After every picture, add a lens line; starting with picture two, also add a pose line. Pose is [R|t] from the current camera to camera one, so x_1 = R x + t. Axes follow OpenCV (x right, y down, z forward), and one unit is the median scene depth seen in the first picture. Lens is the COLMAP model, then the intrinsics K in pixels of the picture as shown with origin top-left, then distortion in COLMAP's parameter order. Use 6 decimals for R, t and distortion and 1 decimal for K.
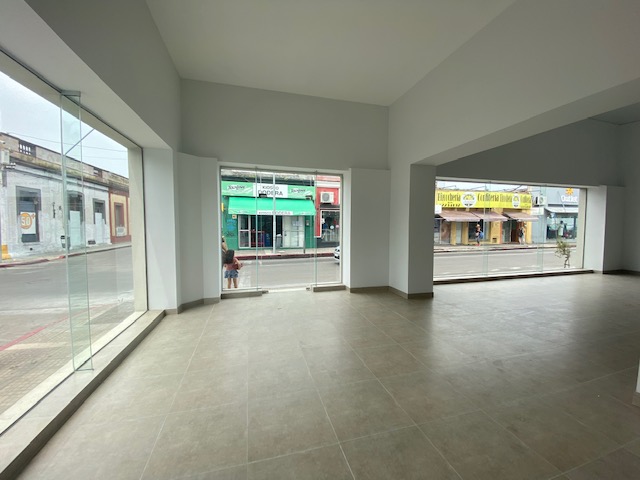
lens RADIAL K [[256.8, 0, 320.0], [0, 256.8, 240.0], [0, 0, 1]] dist [0.000954, 0.000081]
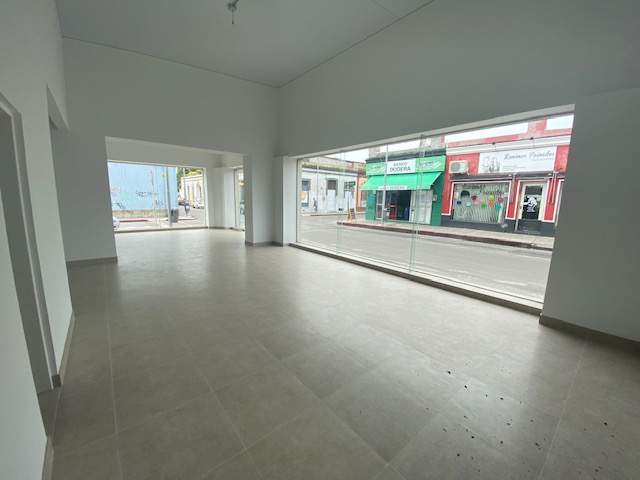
lens RADIAL K [[256.8, 0, 320.0], [0, 256.8, 240.0], [0, 0, 1]] dist [0.000954, 0.000081]
pose [[0.415190, 0.154427, -0.896532, 0.657773], [-0.072091, 0.987973, 0.136791, -0.015100], [0.906874, 0.007838, 0.421329, 0.254217]]
